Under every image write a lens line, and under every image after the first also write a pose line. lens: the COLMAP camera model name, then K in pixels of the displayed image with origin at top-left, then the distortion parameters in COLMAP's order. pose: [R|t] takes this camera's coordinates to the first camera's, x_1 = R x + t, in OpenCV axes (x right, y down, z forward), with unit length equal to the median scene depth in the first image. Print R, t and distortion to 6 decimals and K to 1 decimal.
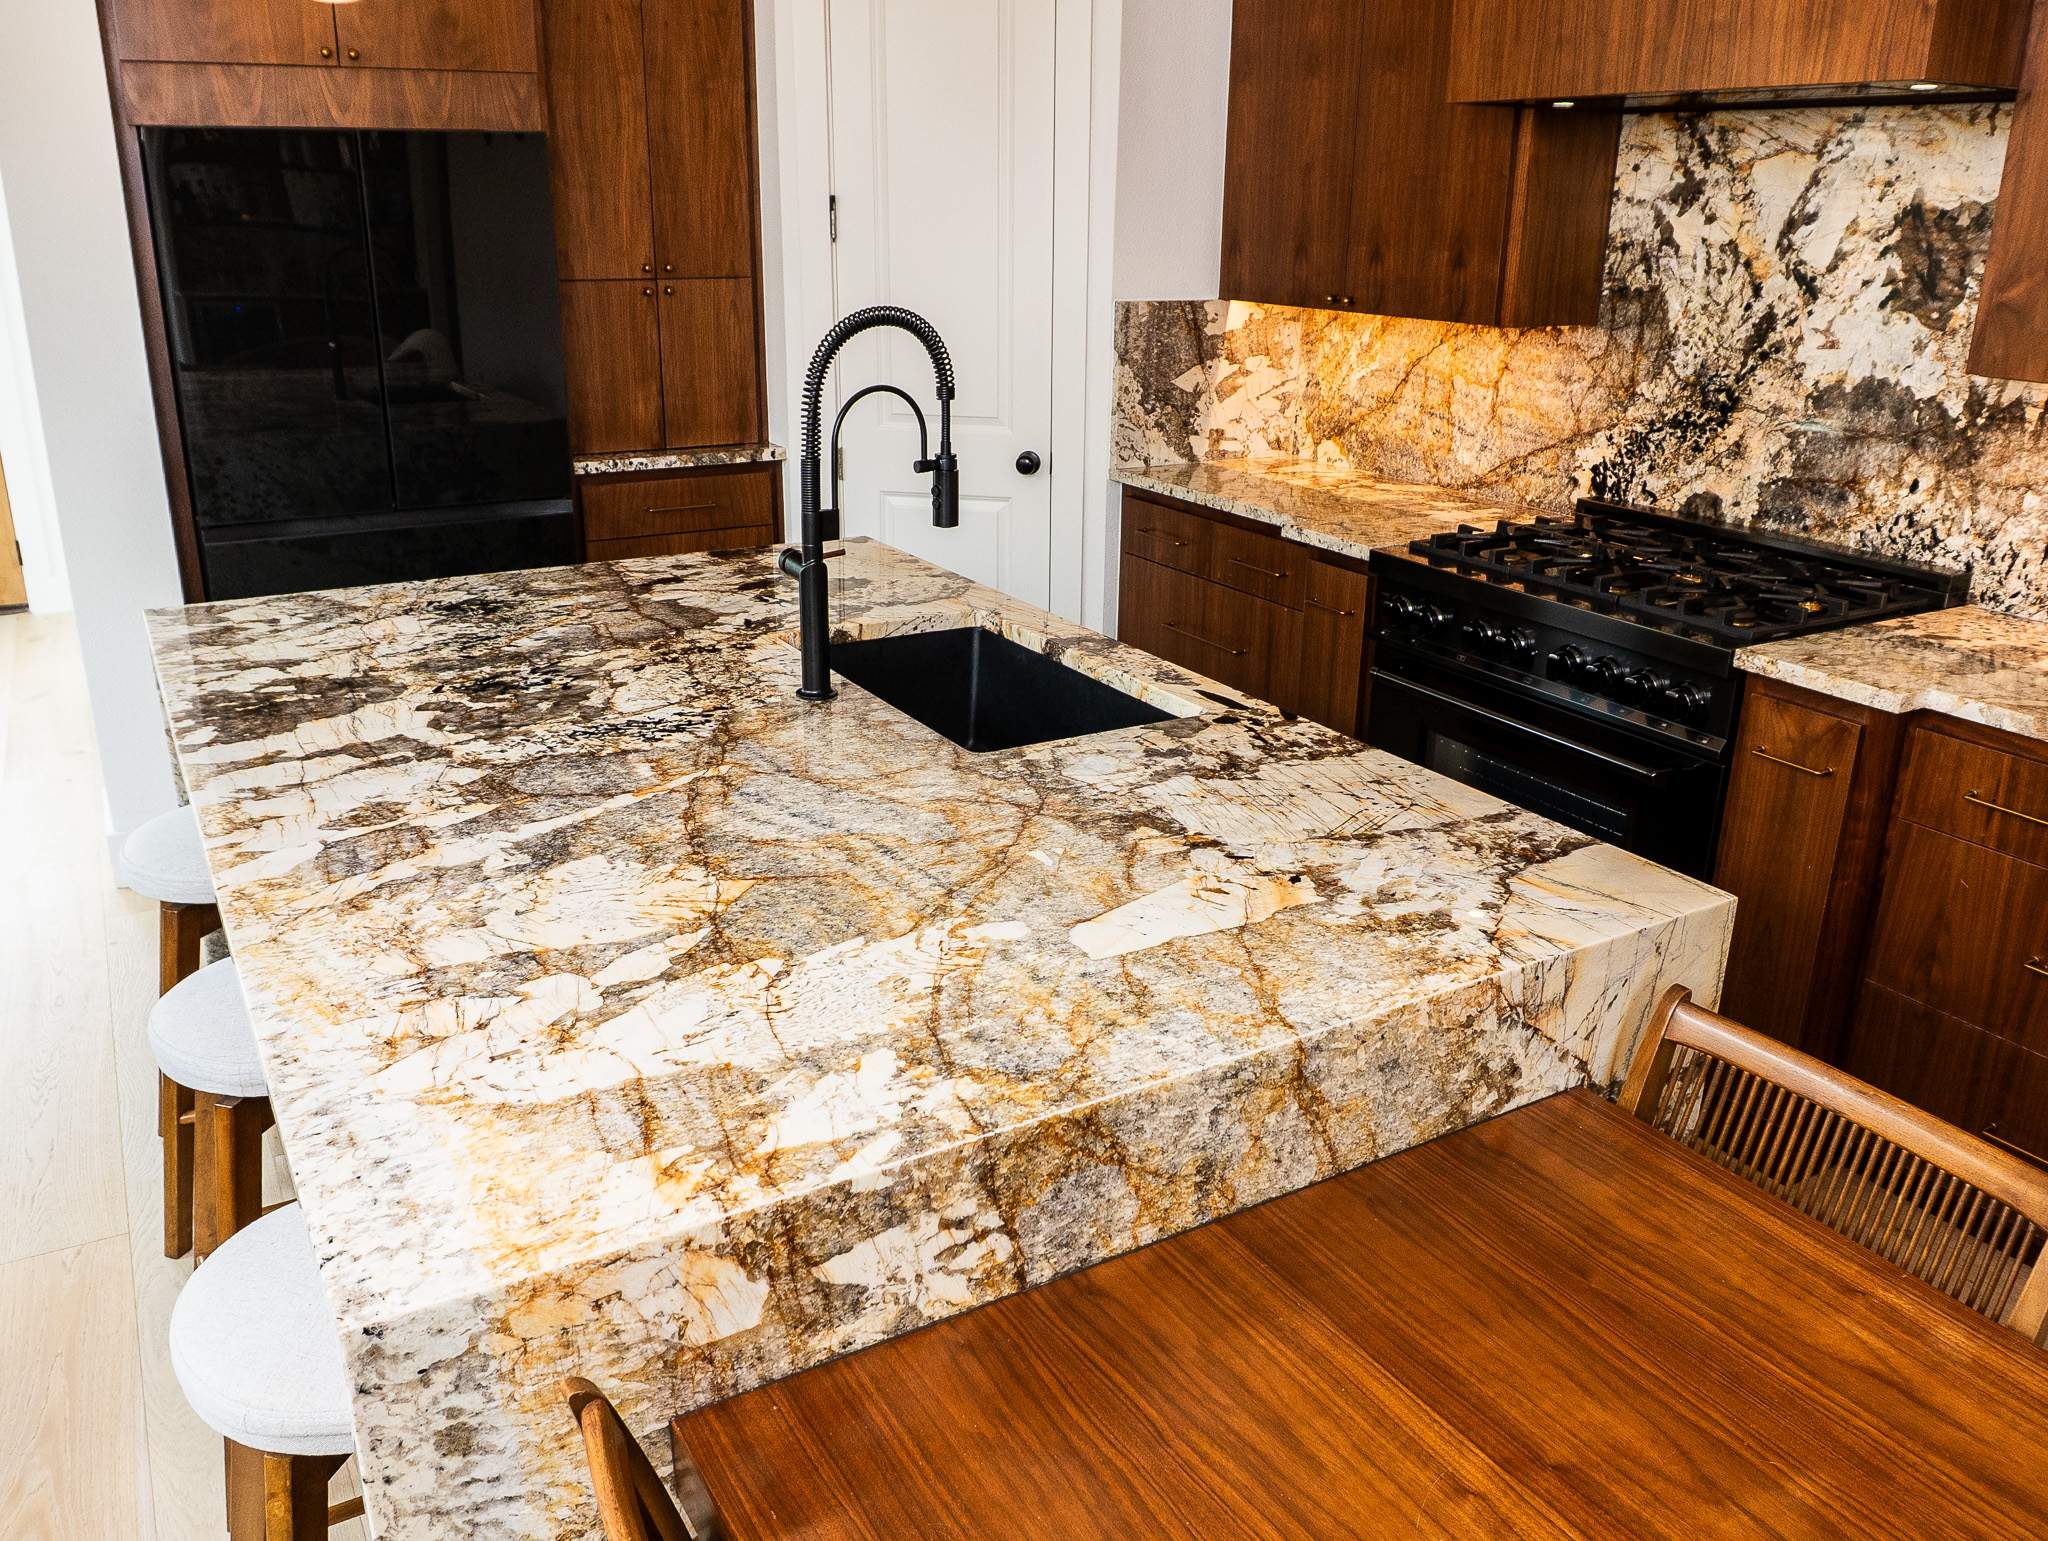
lens RADIAL K [[1622.1, 0, 1022.2], [0, 1622.1, 775.8], [0, 0, 1]] dist [-0.037929, 0.001542]
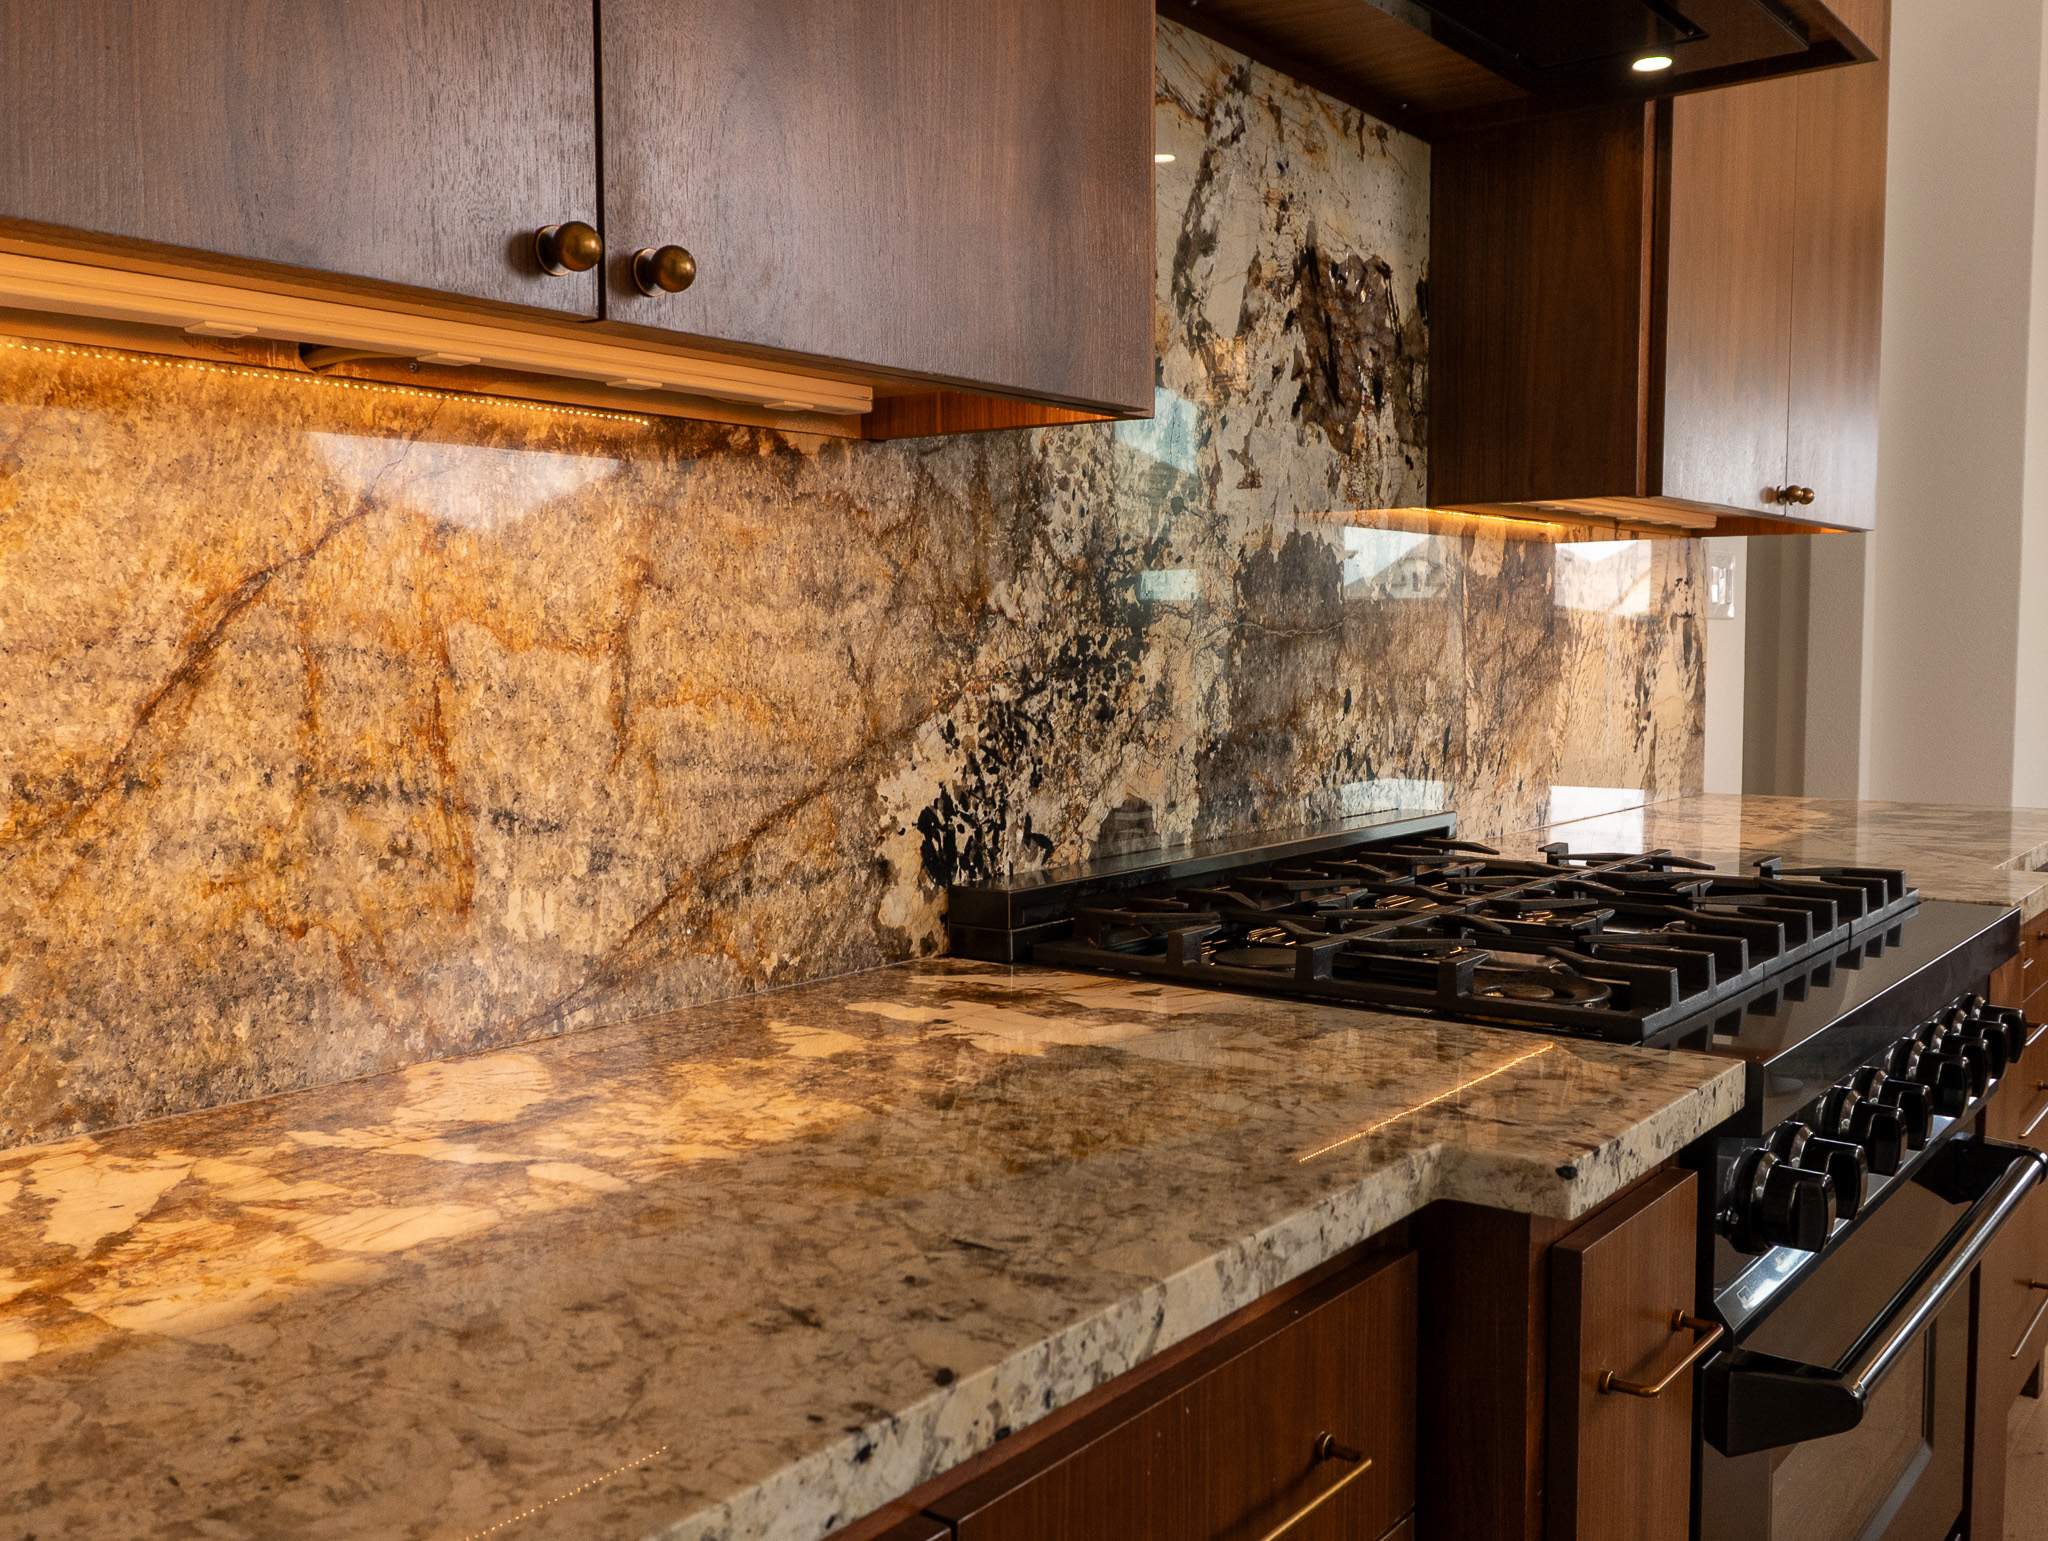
lens RADIAL K [[1873.7, 0, 1020.4], [0, 1873.7, 777.1], [0, 0, 1]] dist [0.011222, -0.000556]
pose [[-0.385845, -0.080008, 0.919088, -0.056459], [0.308247, 0.927799, 0.210172, -0.318896], [-0.869545, 0.364399, -0.333325, 1.259946]]
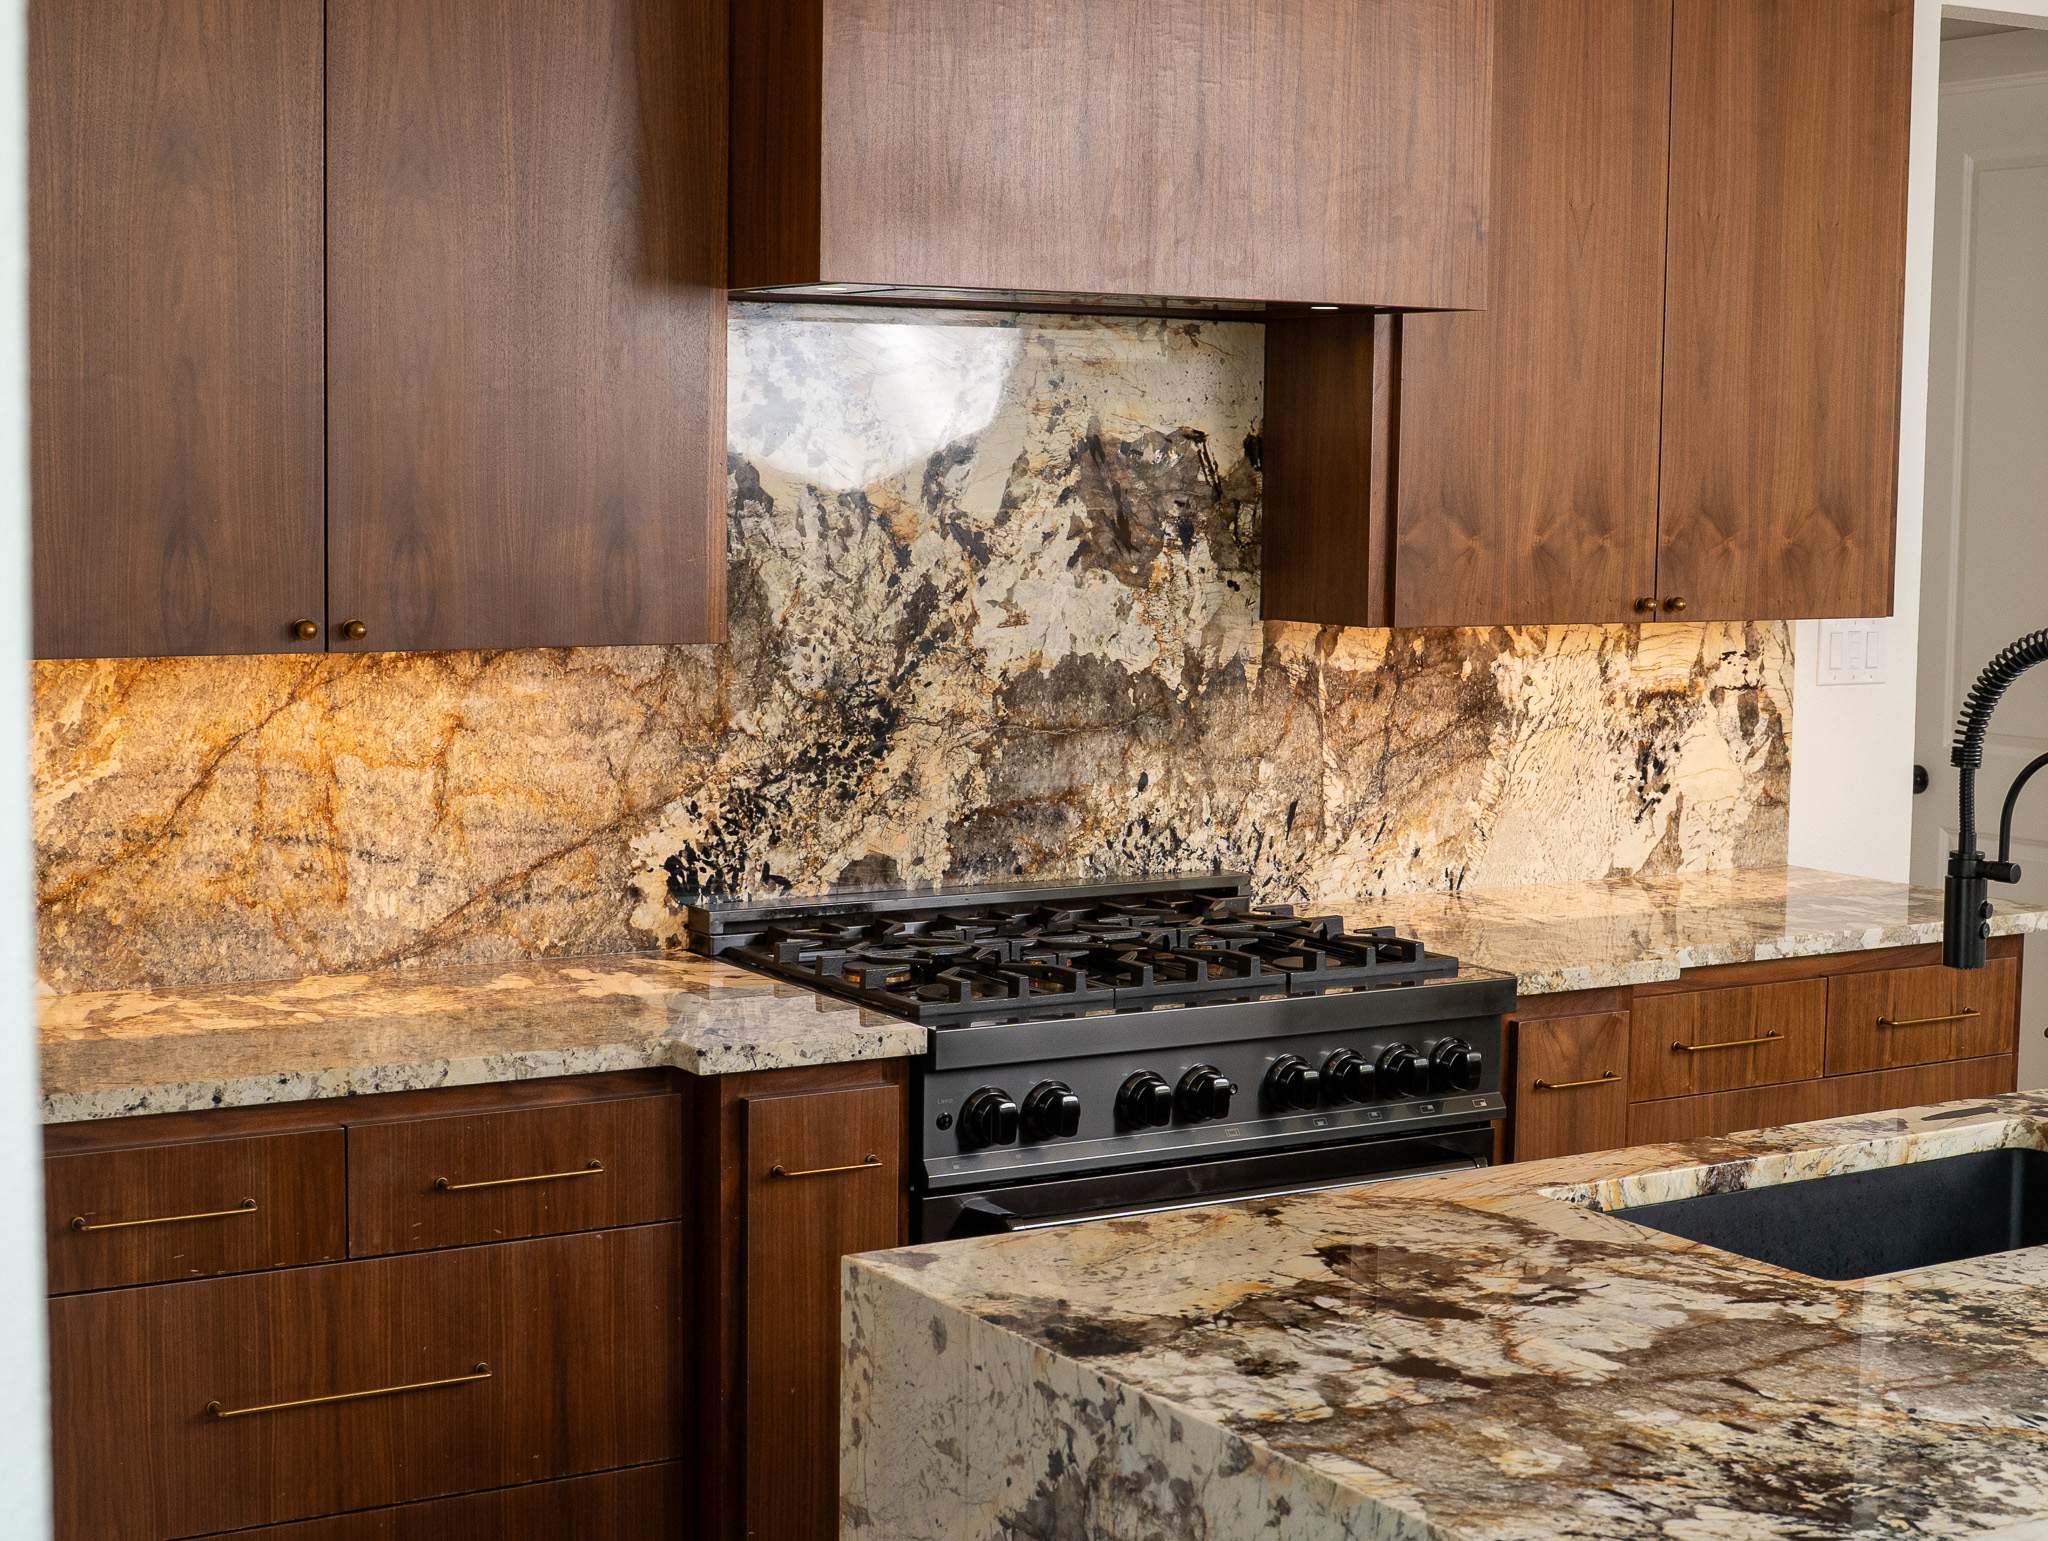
lens RADIAL K [[3205.4, 0, 1024.3], [0, 3205.4, 798.5], [0, 0, 1]] dist [-0.090881, 0.111924]
pose [[-0.027892, -0.119935, 0.992390, -0.912699], [0.322585, 0.938580, 0.122498, -0.354038], [-0.946130, 0.323546, 0.012510, 0.960349]]
